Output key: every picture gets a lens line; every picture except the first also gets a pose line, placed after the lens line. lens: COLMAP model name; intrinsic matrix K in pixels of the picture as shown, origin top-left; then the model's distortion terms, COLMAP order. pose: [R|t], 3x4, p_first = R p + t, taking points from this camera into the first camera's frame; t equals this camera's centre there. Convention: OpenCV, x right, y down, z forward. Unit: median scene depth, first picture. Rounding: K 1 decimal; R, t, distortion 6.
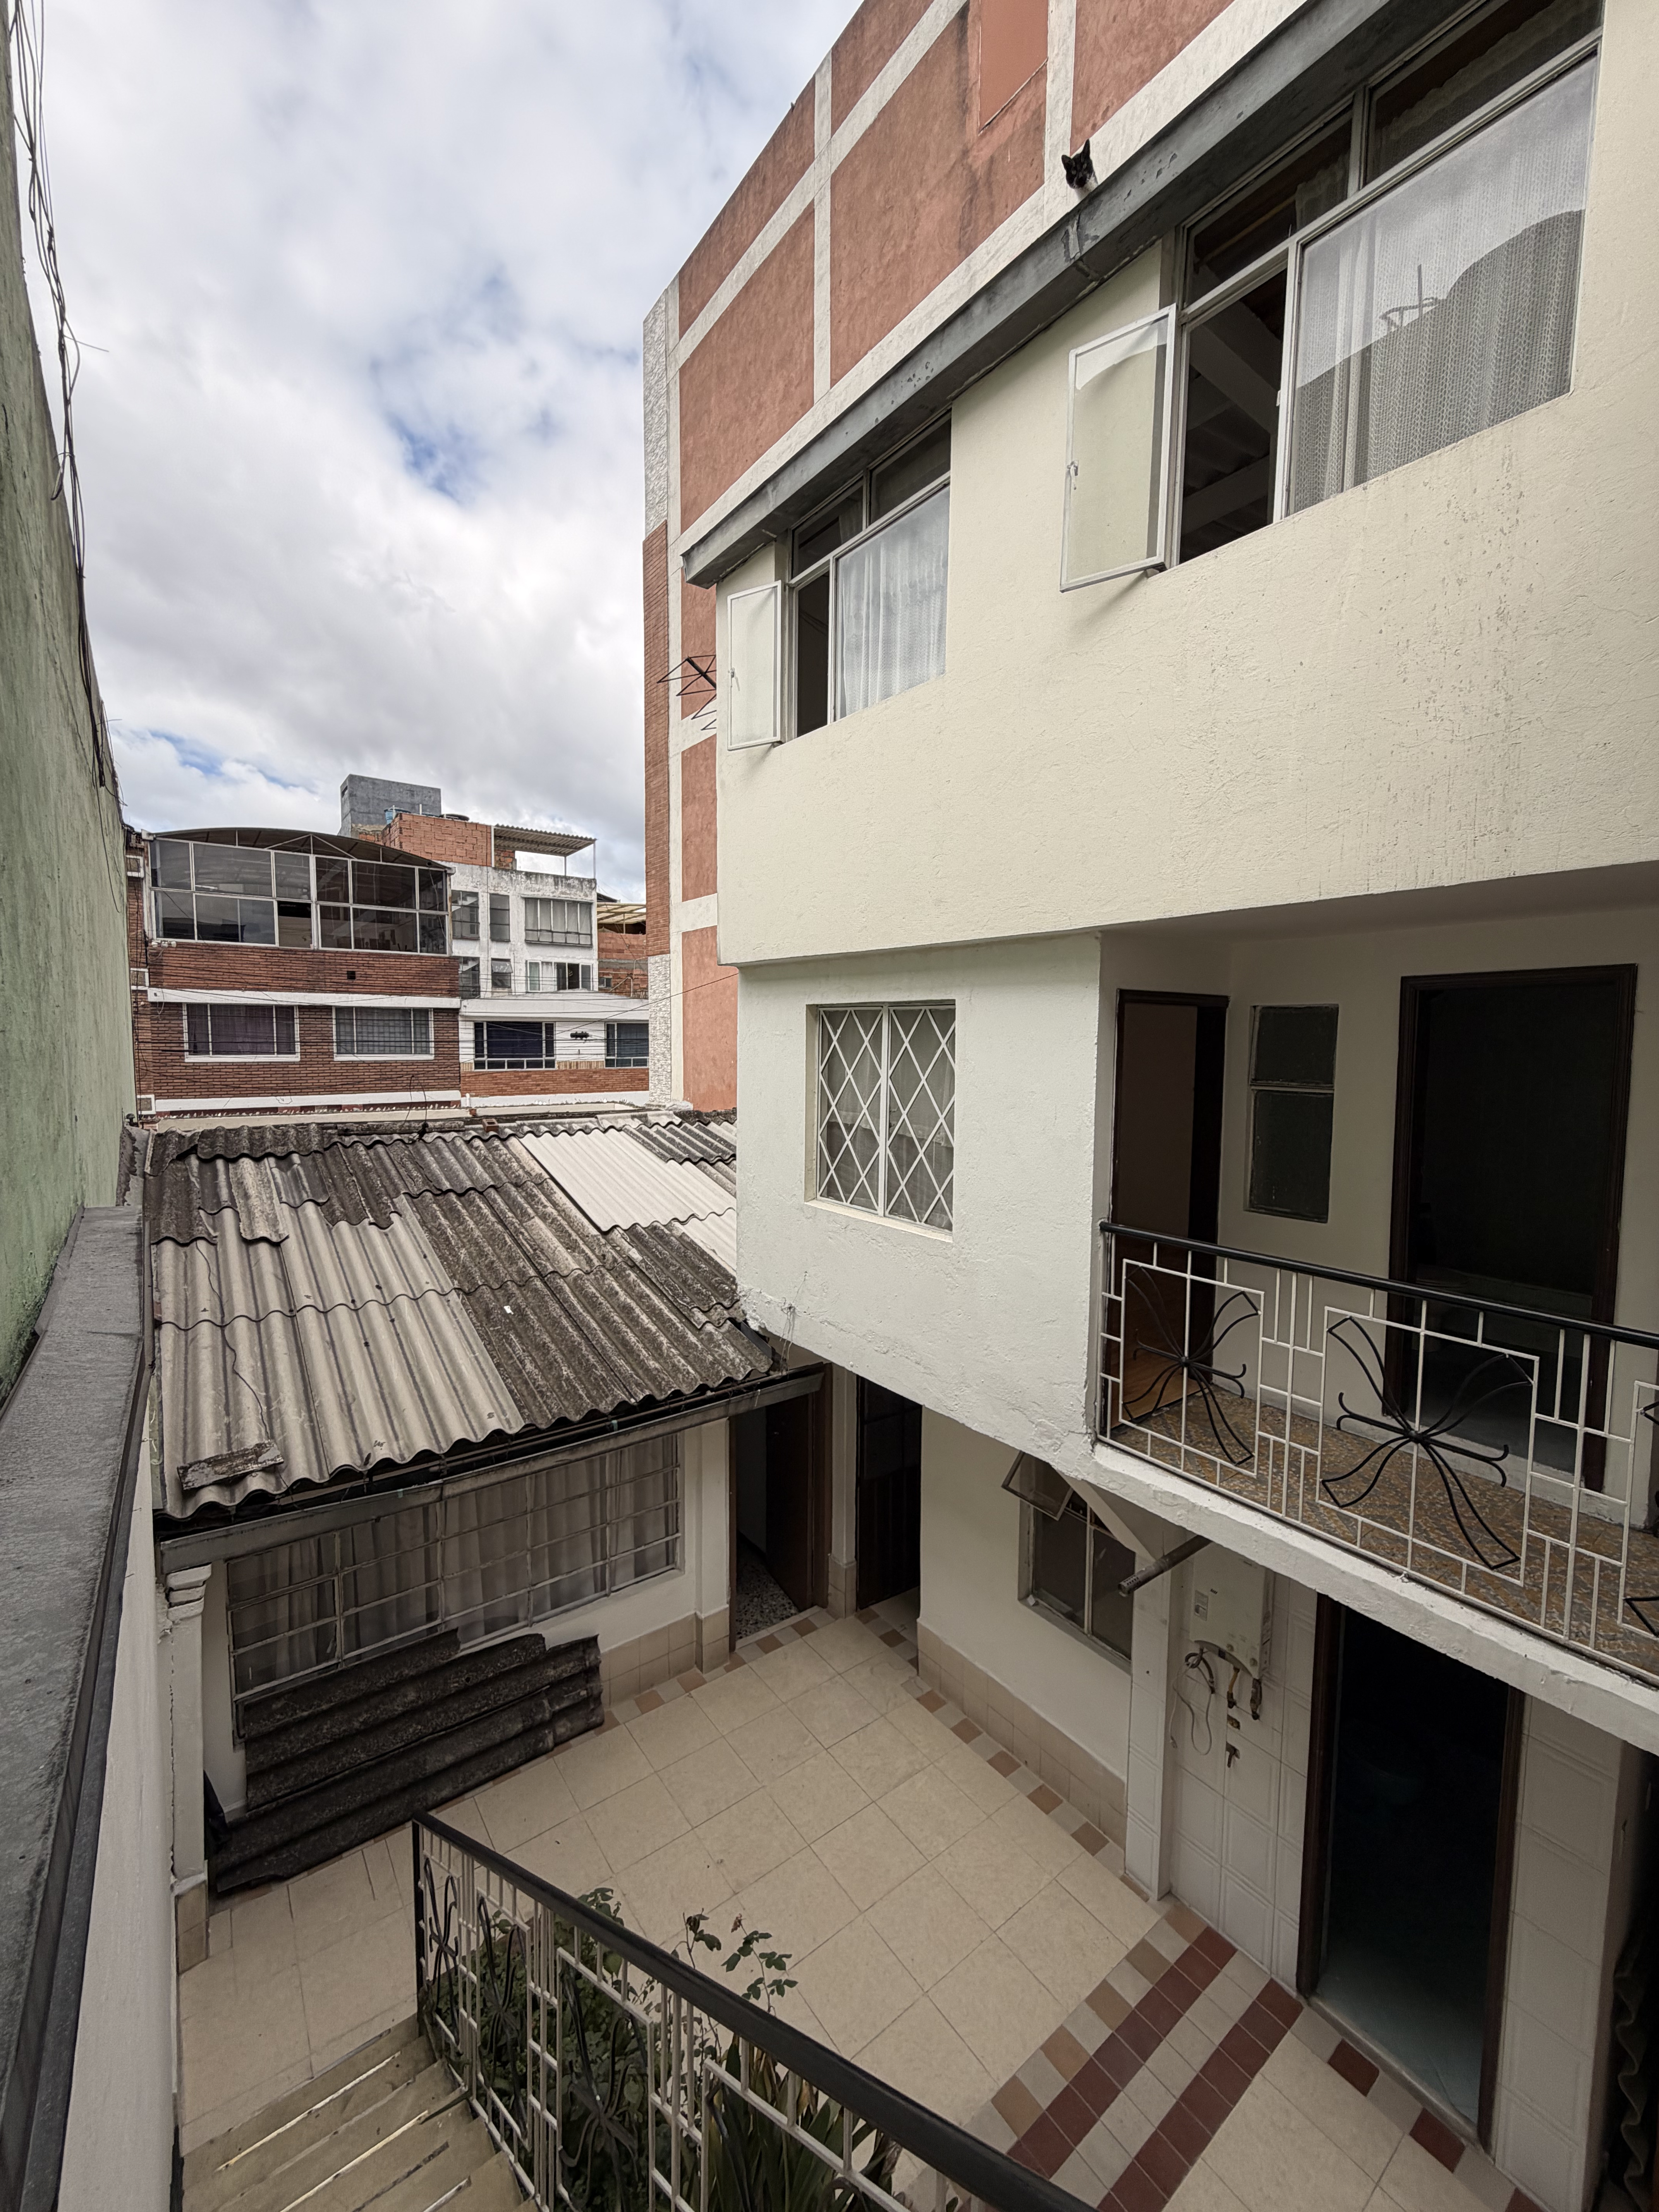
lens RADIAL K [[883.3, 0, 832.4], [0, 883.3, 1098.4], [0, 0, 1]] dist [0.001373, -0.001164]
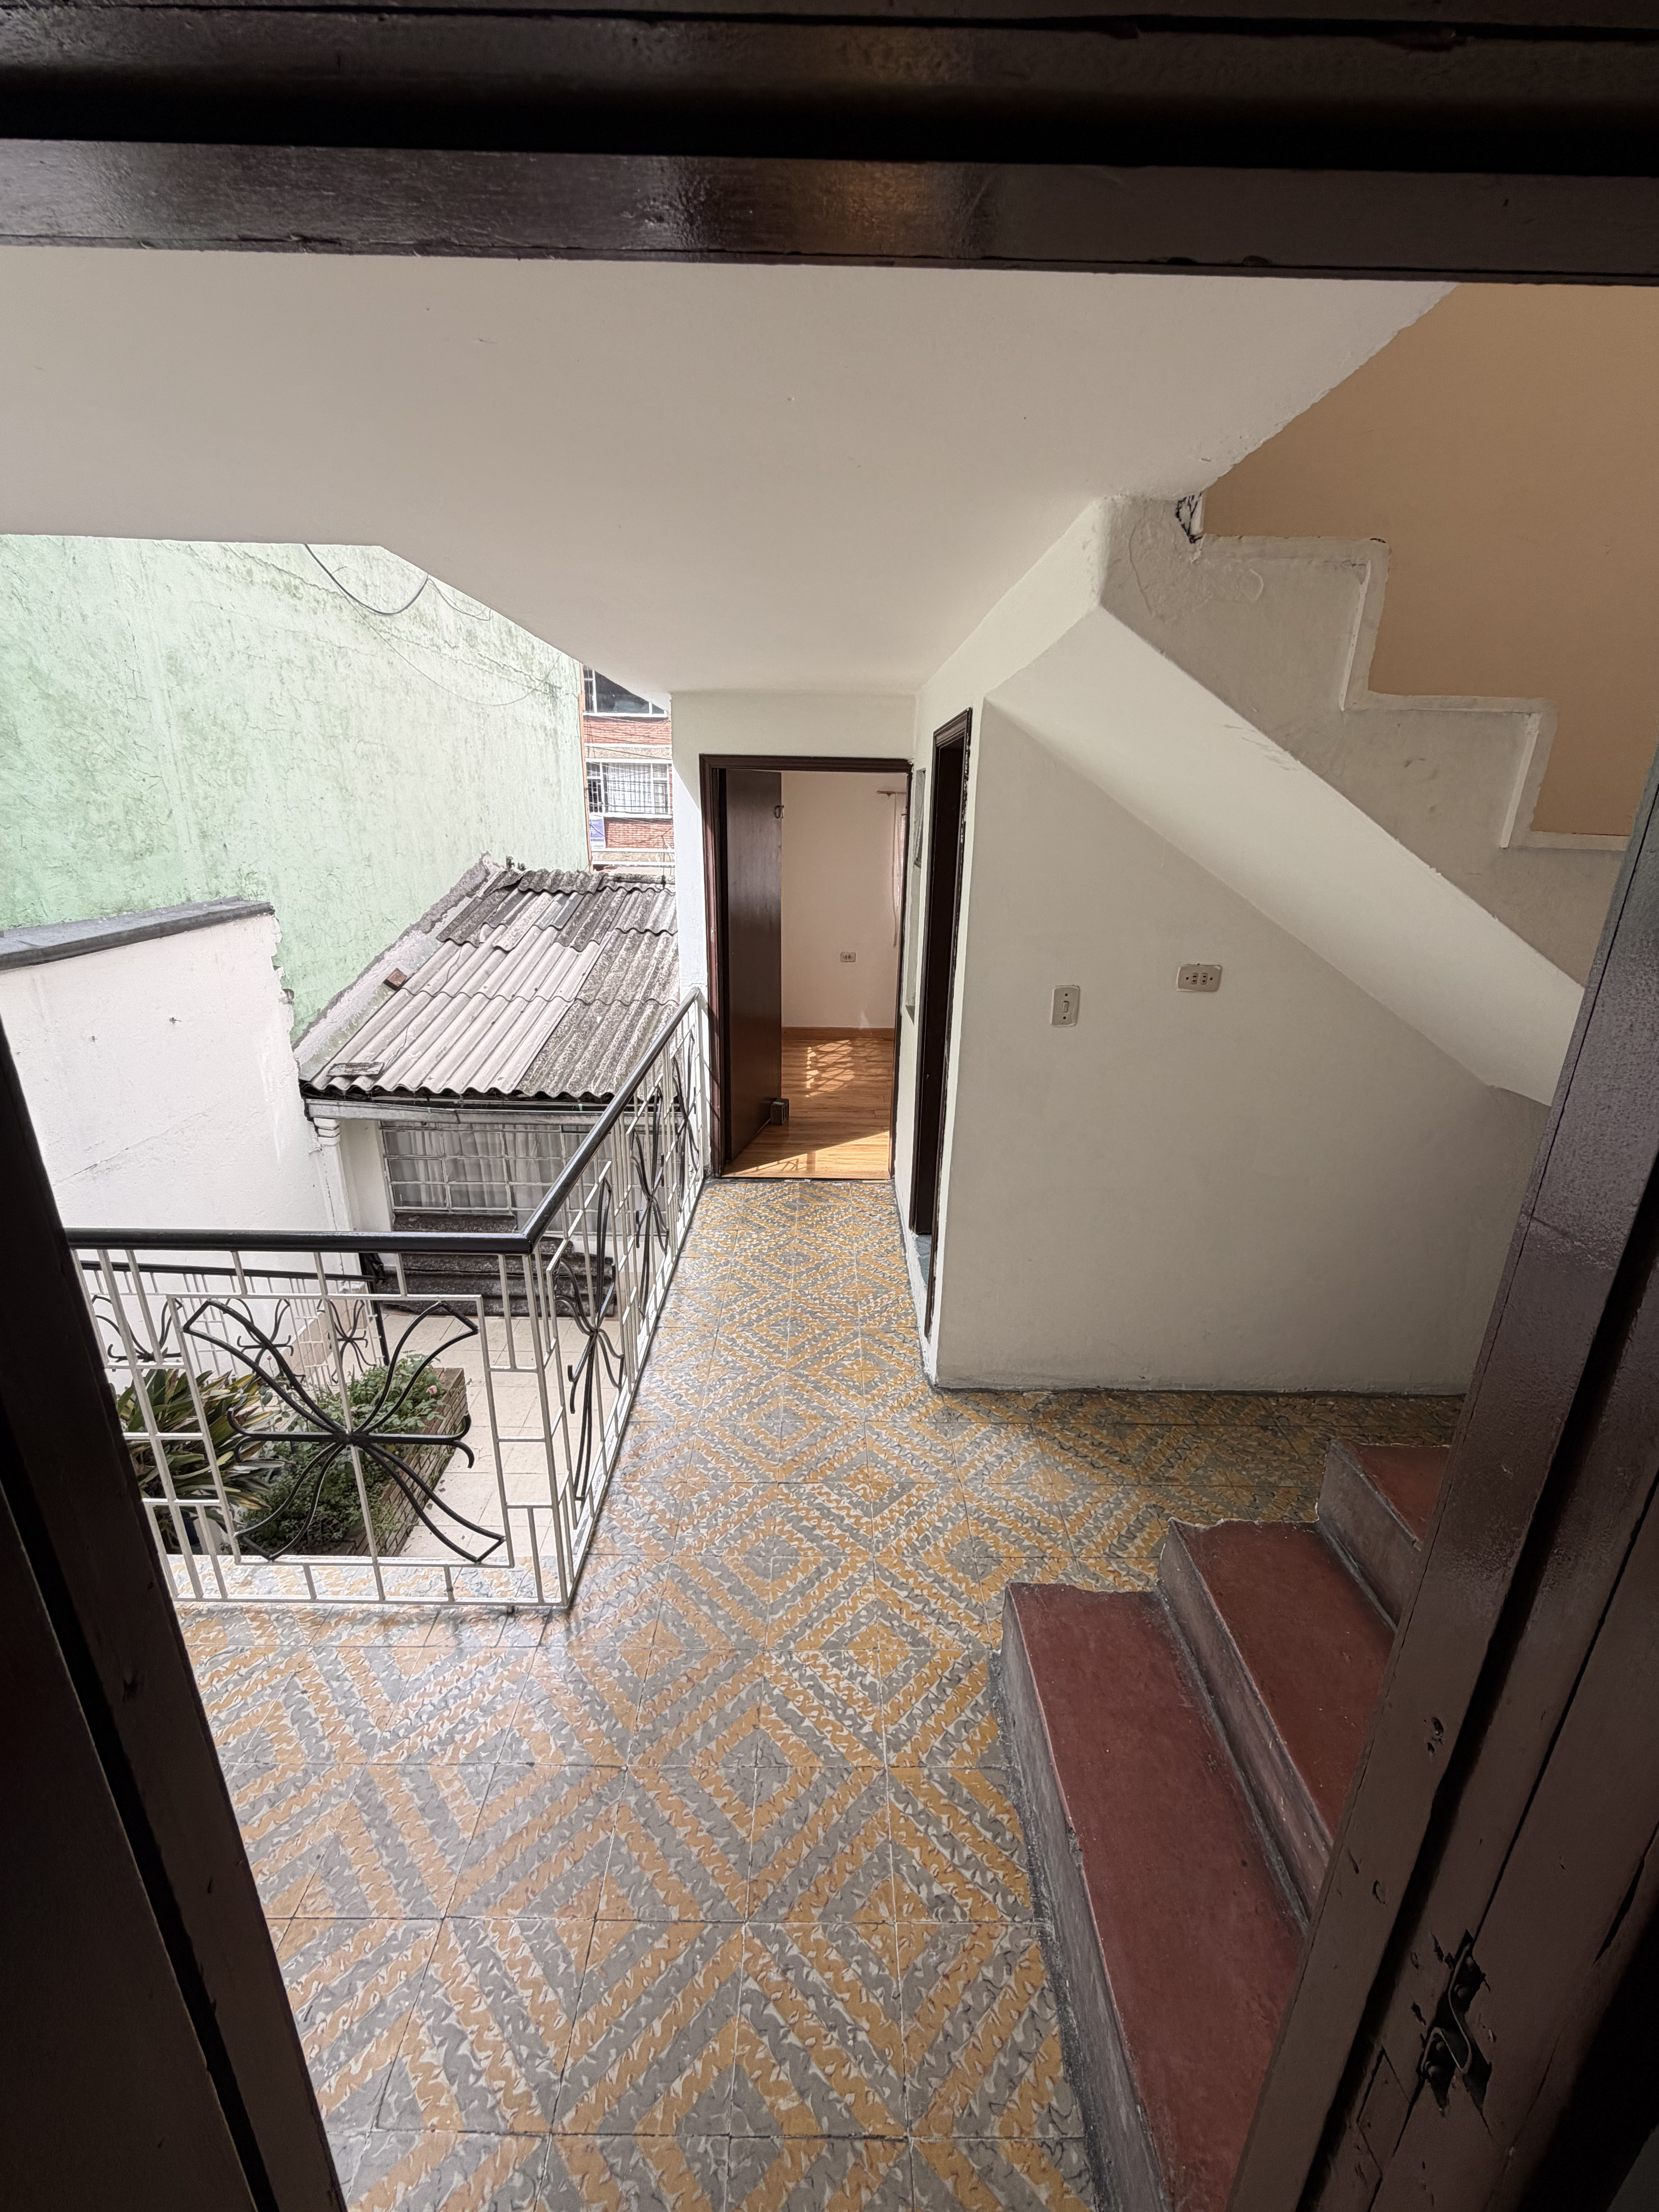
lens RADIAL K [[883.3, 0, 829.8], [0, 883.3, 1103.5], [0, 0, 1]] dist [0.001373, -0.001164]
pose [[0.799933, 0.204698, -0.564098, 0.841198], [-0.057856, 0.961951, 0.267027, -0.016771], [0.597294, -0.180967, 0.781339, 0.186767]]
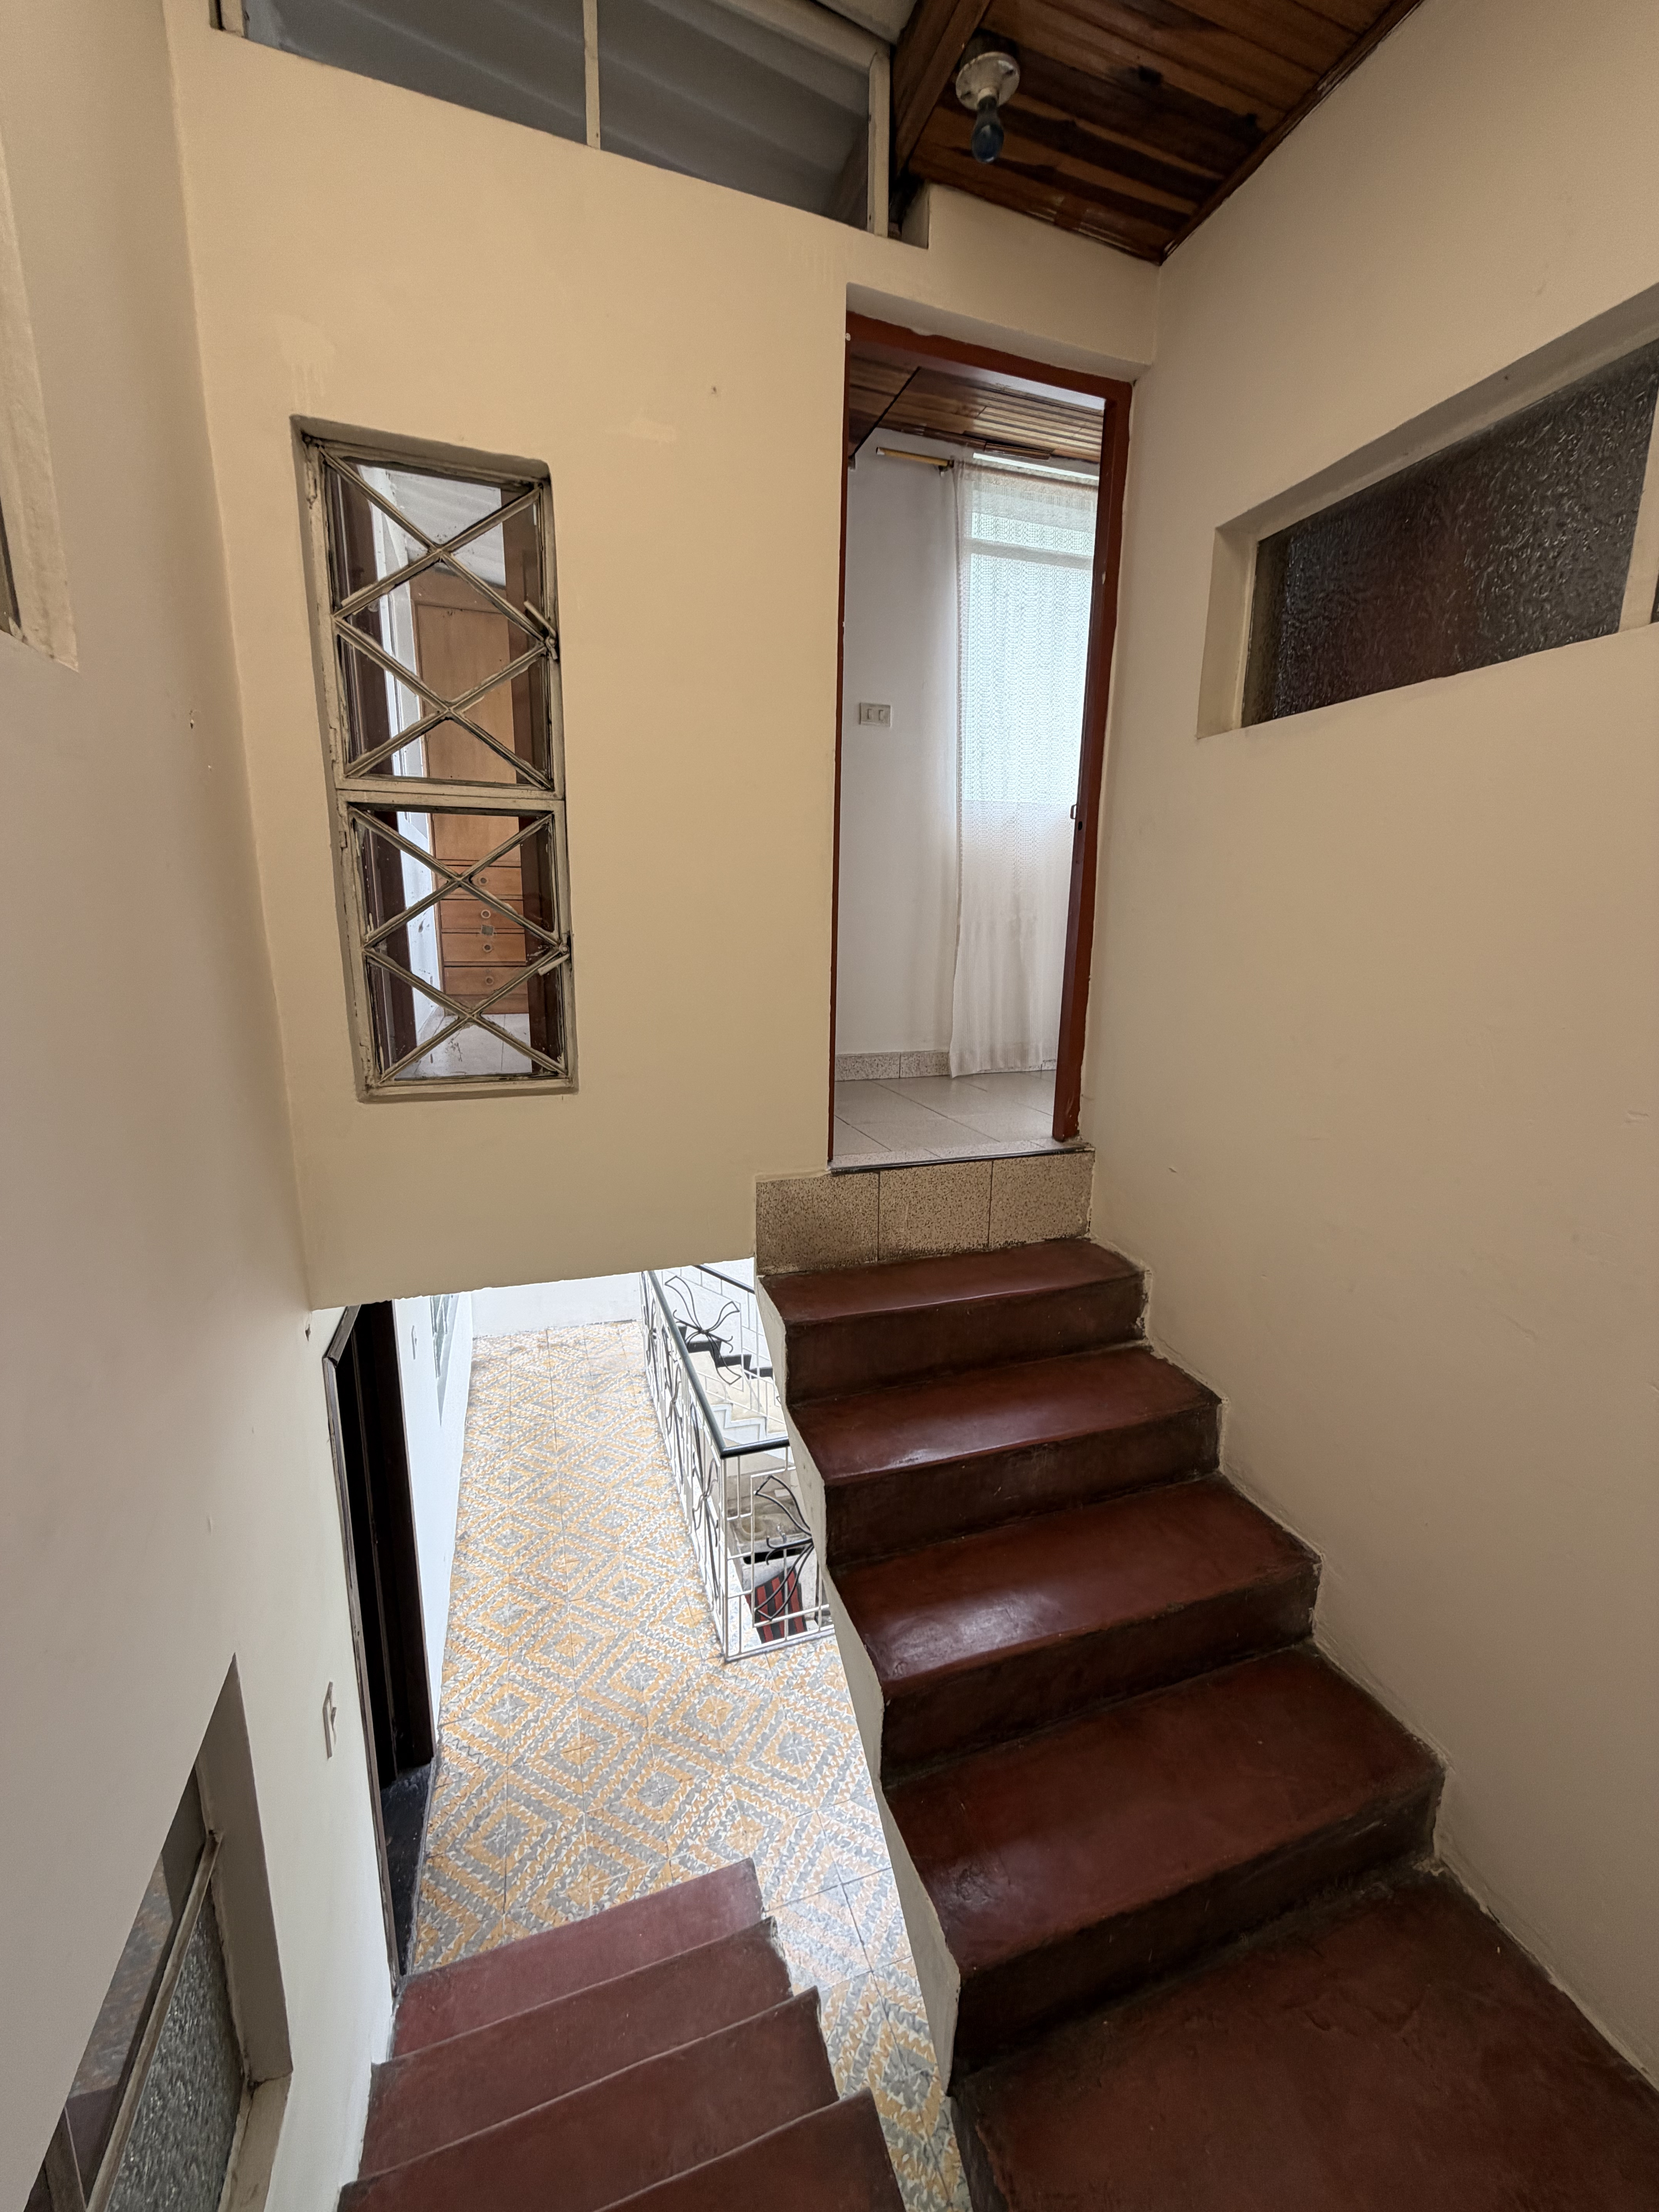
lens RADIAL K [[883.3, 0, 824.7], [0, 883.3, 1103.8], [0, 0, 1]] dist [0.001373, -0.001164]
pose [[-0.306883, 0.190626, -0.932462, 1.142658], [-0.086387, 0.970113, 0.226754, -0.306318], [0.947819, 0.150139, -0.281244, 0.626723]]
